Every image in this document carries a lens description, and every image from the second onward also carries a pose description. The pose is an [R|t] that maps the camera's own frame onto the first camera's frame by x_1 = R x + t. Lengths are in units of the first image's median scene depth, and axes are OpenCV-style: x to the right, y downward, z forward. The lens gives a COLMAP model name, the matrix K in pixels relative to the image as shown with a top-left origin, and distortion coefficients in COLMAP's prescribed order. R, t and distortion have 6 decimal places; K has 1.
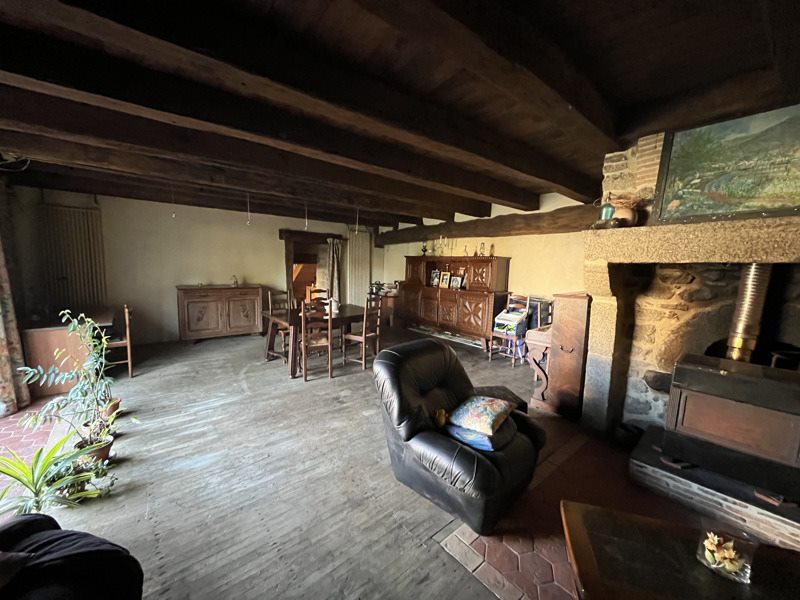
lens RADIAL K [[320.2, 0, 399.3], [0, 320.2, 301.7], [0, 0, 1]] dist [0.001937, 0.000117]
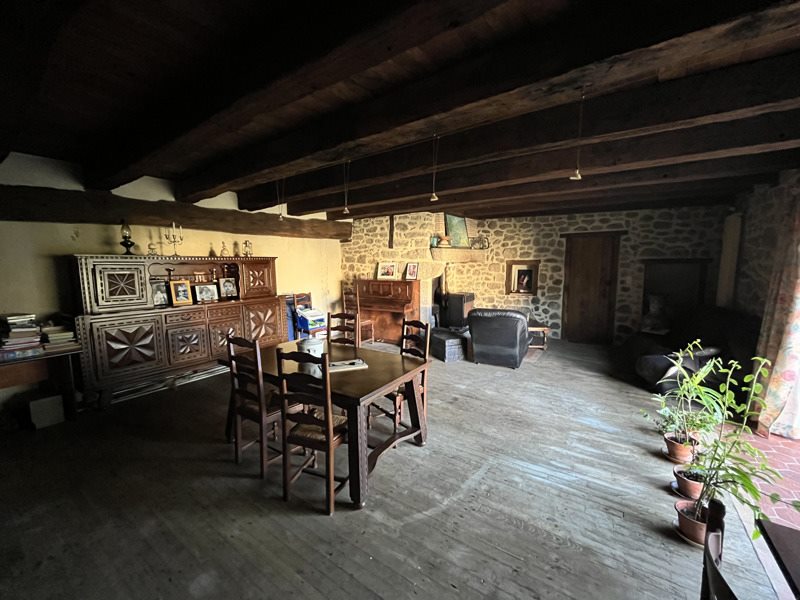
lens RADIAL K [[320.2, 0, 399.1], [0, 320.2, 299.7], [0, 0, 1]] dist [0.001937, 0.000117]
pose [[-0.271947, -0.135540, 0.952719, -1.097011], [0.117103, 0.978012, 0.172565, -0.212256], [-0.955161, 0.158495, -0.250095, 1.392526]]
